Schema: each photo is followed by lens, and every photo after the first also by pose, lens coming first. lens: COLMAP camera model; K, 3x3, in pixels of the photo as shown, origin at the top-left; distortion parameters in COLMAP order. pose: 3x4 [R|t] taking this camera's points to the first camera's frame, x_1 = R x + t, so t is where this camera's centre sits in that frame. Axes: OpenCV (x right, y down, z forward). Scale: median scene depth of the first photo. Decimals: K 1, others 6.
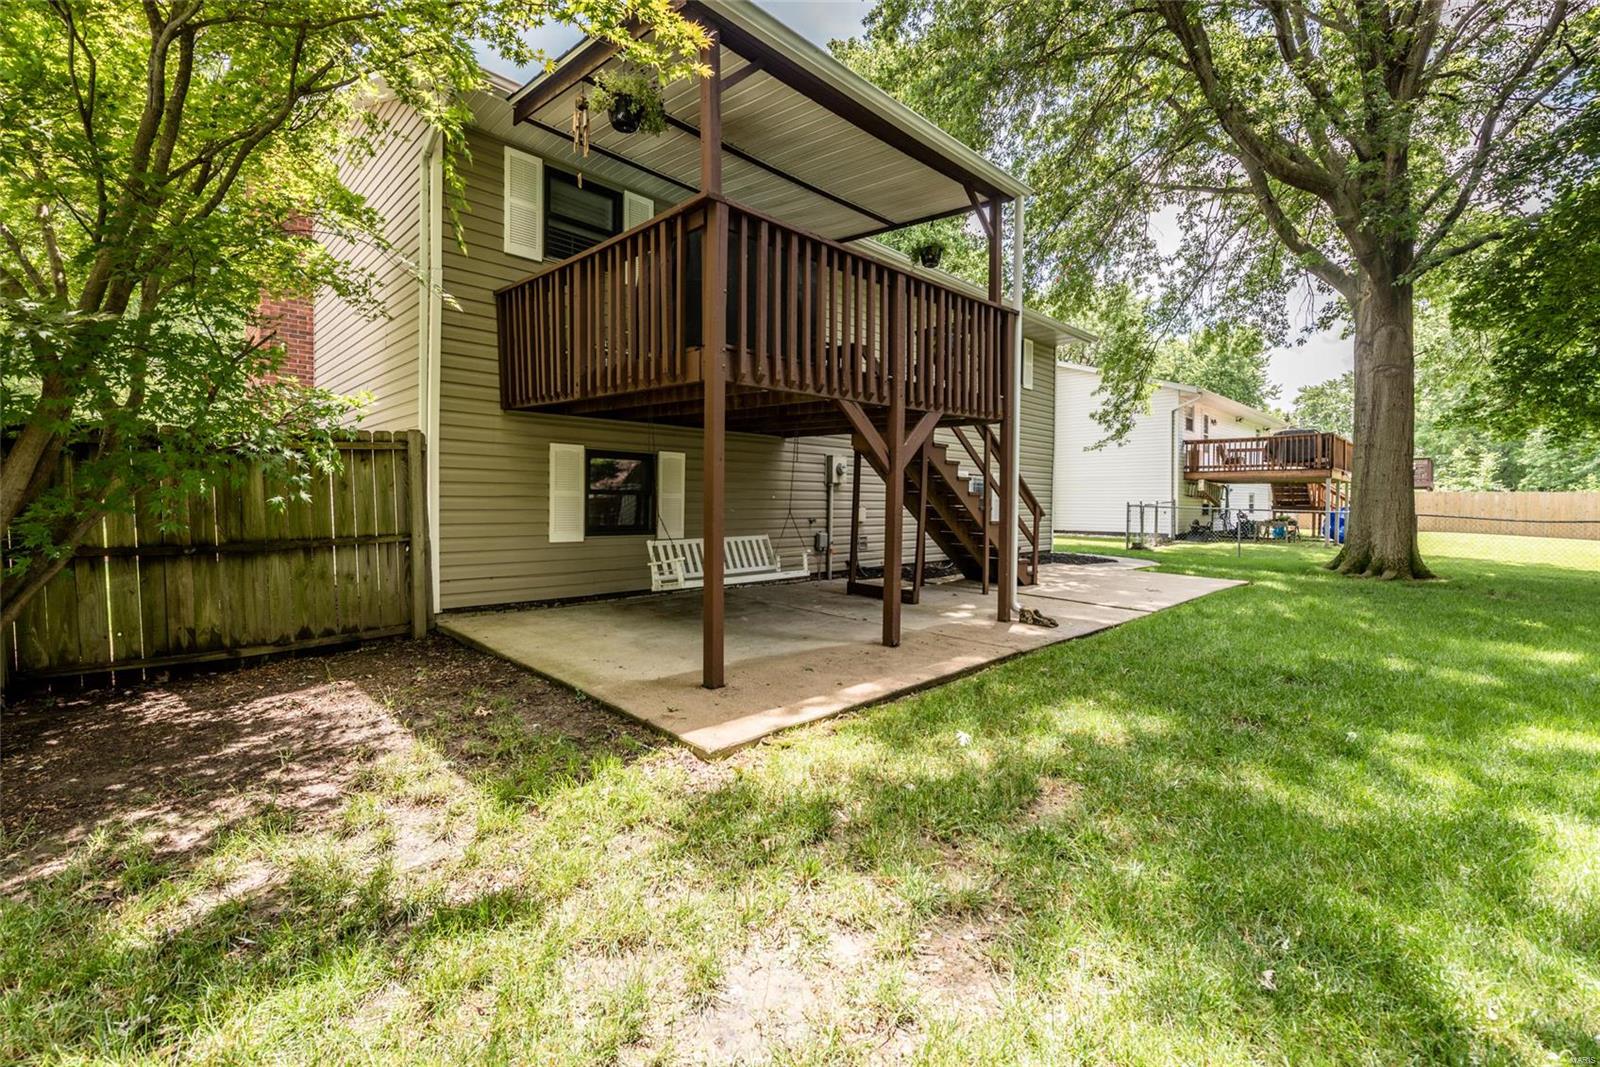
lens RADIAL K [[681.4, 0, 800.0], [0, 681.4, 533.5], [0, 0, 1]] dist [-0.000800, -0.000232]
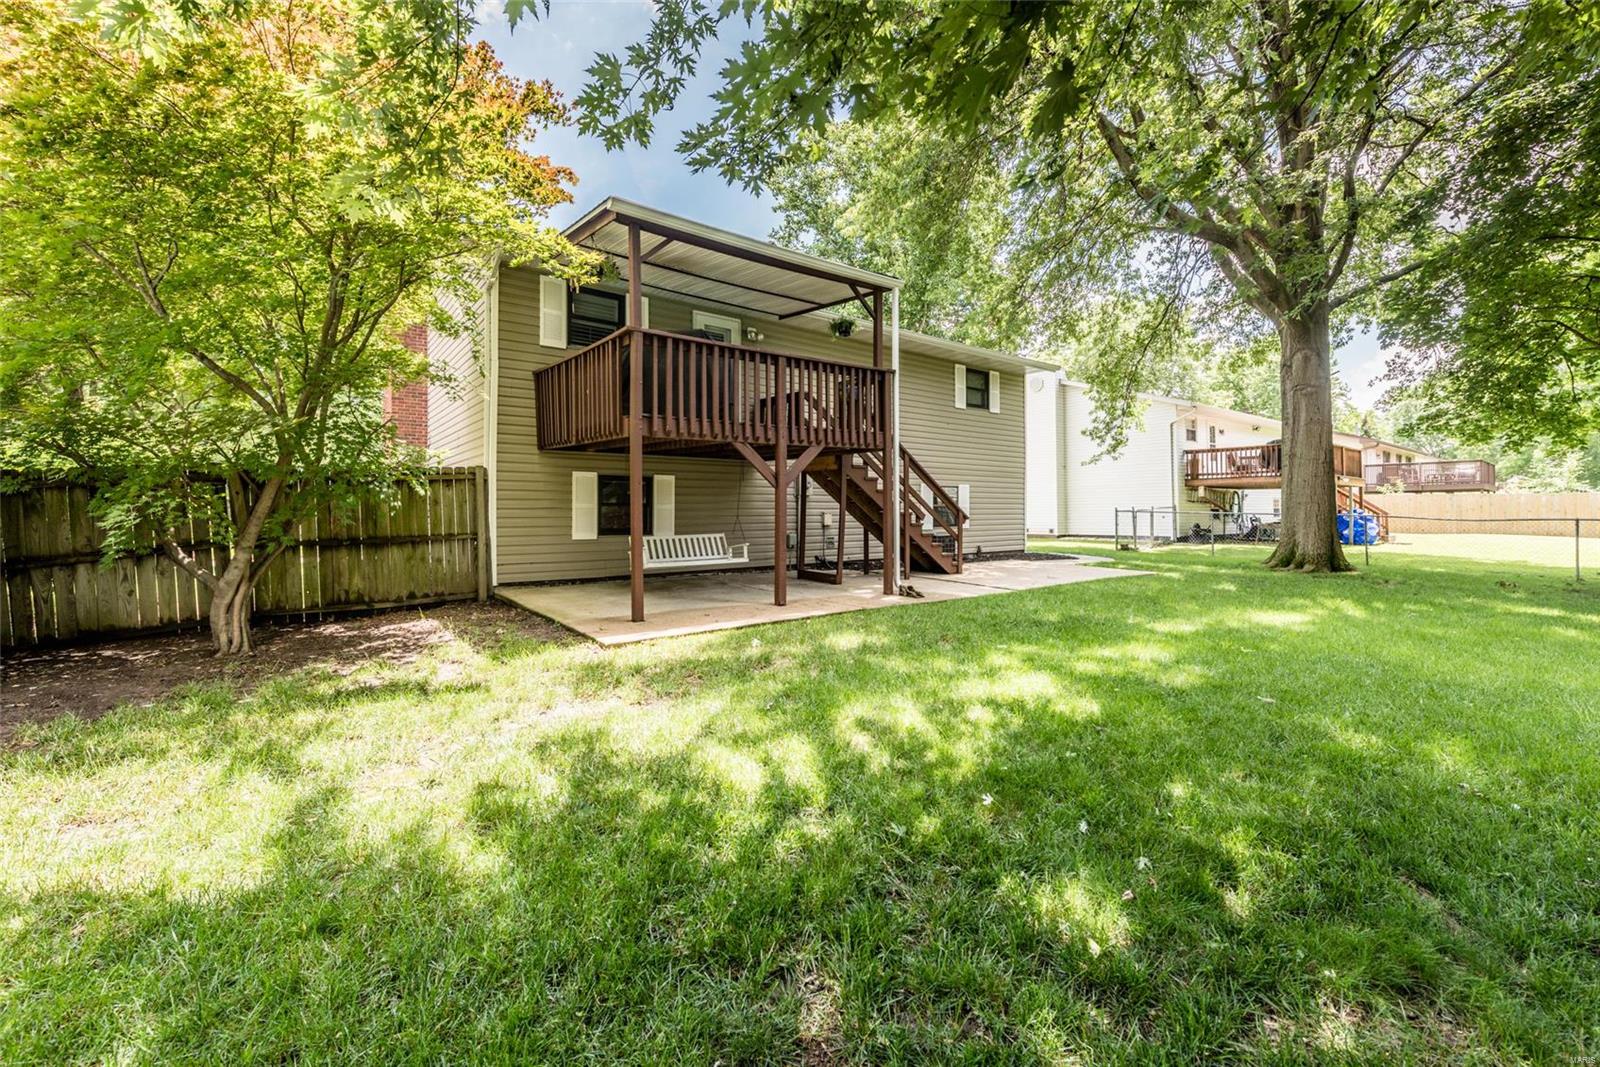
lens RADIAL K [[659.3, 0, 812.8], [0, 659.3, 529.0], [0, 0, 1]] dist [0.001095, 0.000049]
pose [[0.993574, -0.009708, -0.112763, 0.319370], [0.007162, 0.999711, -0.022961, 0.028037], [0.112953, 0.022006, 0.993357, -0.361068]]
